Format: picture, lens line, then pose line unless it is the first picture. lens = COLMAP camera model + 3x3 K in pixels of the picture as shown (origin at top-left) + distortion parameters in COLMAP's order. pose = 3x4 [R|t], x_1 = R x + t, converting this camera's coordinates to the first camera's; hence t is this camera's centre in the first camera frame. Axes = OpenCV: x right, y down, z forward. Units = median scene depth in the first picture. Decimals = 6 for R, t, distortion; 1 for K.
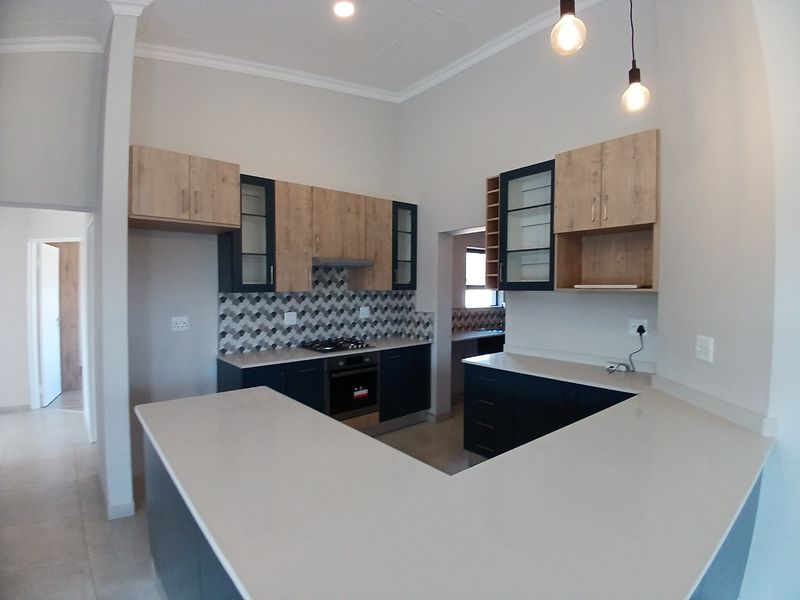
lens RADIAL K [[400.3, 0, 407.3], [0, 400.3, 297.0], [0, 0, 1]] dist [0.040515, -0.072716]
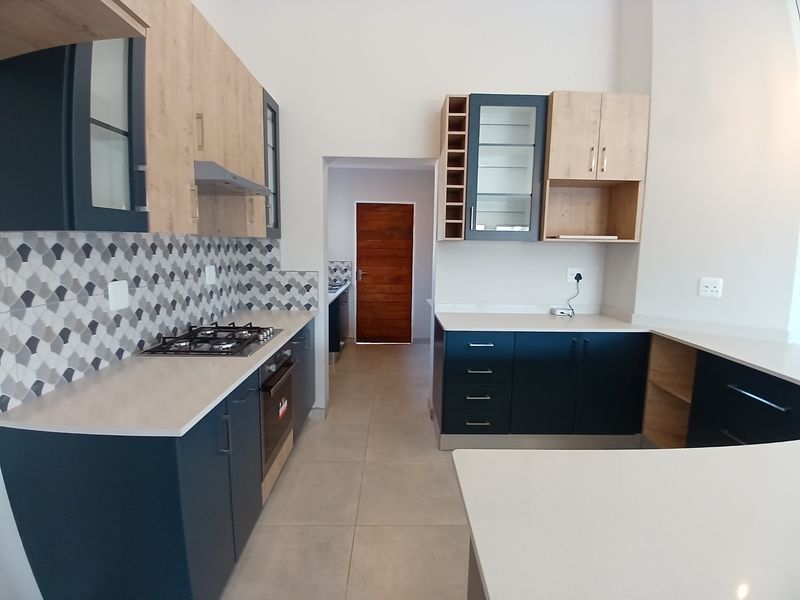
lens RADIAL K [[400.3, 0, 407.3], [0, 400.3, 297.0], [0, 0, 1]] dist [0.040515, -0.072716]
pose [[0.634610, -0.088371, 0.767764, -0.467057], [0.003532, 0.993762, 0.111464, 0.007626], [-0.772825, -0.068025, 0.630963, 0.516012]]
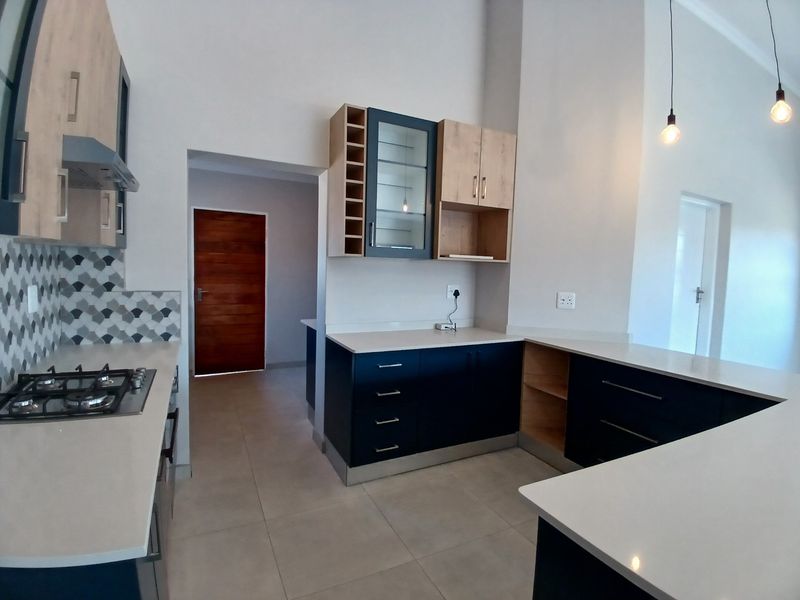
lens RADIAL K [[400.3, 0, 407.3], [0, 400.3, 297.0], [0, 0, 1]] dist [0.040515, -0.072716]
pose [[0.237193, -0.065844, 0.969228, -0.496218], [-0.008887, 0.997512, 0.069941, 0.006895], [-0.971422, -0.025203, 0.236018, 0.674492]]
